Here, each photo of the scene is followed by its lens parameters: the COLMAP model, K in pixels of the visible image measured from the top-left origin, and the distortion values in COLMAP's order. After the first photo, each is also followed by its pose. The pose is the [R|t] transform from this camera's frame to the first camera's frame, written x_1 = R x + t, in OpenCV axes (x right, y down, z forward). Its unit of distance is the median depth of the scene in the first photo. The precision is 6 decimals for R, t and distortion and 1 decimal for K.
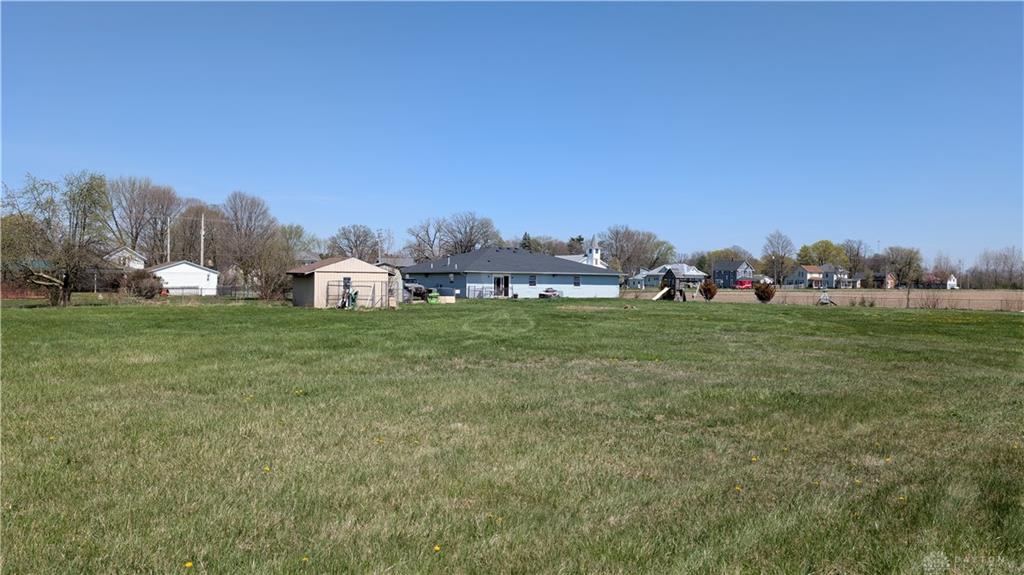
lens RADIAL K [[733.9, 0, 510.9], [0, 733.9, 283.4], [0, 0, 1]] dist [0.020121, -0.008502]
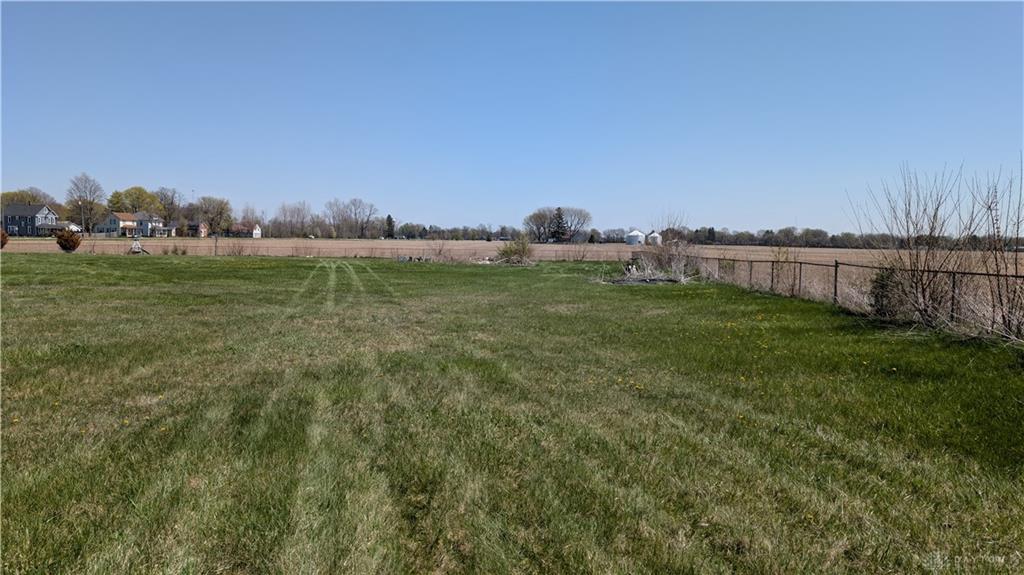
lens RADIAL K [[733.9, 0, 507.2], [0, 733.9, 284.3], [0, 0, 1]] dist [0.020121, -0.008502]
pose [[0.649593, -0.046101, 0.758883, 0.003924], [-0.007888, 0.997698, 0.067360, 0.000089], [-0.760241, -0.049743, 0.647734, -0.007137]]
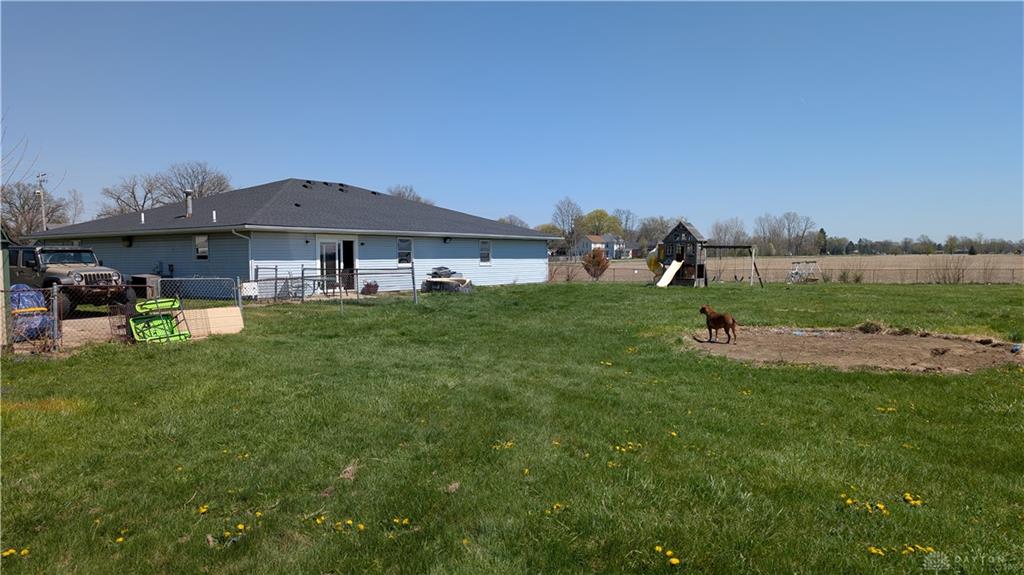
lens RADIAL K [[733.9, 0, 539.4], [0, 733.9, 320.9], [0, 0, 1]] dist [0.020121, -0.008502]
pose [[0.927571, -0.050712, 0.370190, -0.061653], [0.018849, 0.995836, 0.089189, 0.000193], [-0.373171, -0.075751, 0.924665, 0.575198]]
